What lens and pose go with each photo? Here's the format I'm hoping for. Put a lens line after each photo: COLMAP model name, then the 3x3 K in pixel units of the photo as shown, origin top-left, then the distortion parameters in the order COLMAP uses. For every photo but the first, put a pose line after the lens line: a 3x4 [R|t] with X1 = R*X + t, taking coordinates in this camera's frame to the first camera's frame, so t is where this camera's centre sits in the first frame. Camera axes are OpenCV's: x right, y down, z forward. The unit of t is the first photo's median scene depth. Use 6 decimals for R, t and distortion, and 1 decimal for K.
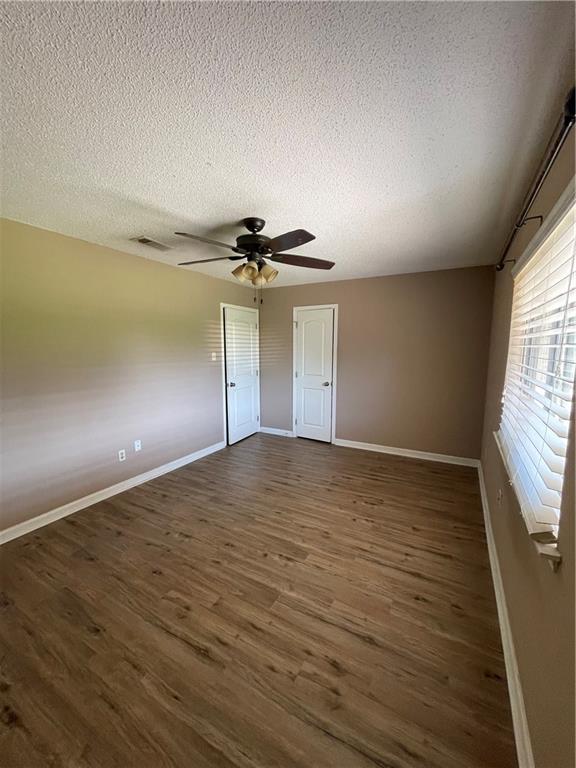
lens RADIAL K [[308.0, 0, 288.0], [0, 308.0, 384.0], [0, 0, 1]] dist [-0.000665, 0.000014]
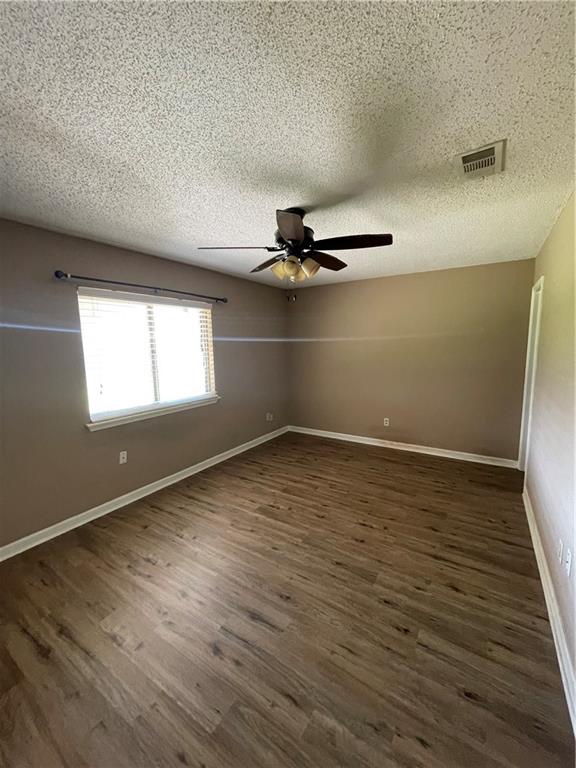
lens RADIAL K [[308.0, 0, 288.0], [0, 308.0, 384.0], [0, 0, 1]] dist [-0.000665, 0.000014]
pose [[-0.997838, 0.006567, 0.065397, -0.146295], [0.022934, 0.967245, 0.252807, -0.264688], [-0.061595, 0.253761, -0.965304, 2.023102]]
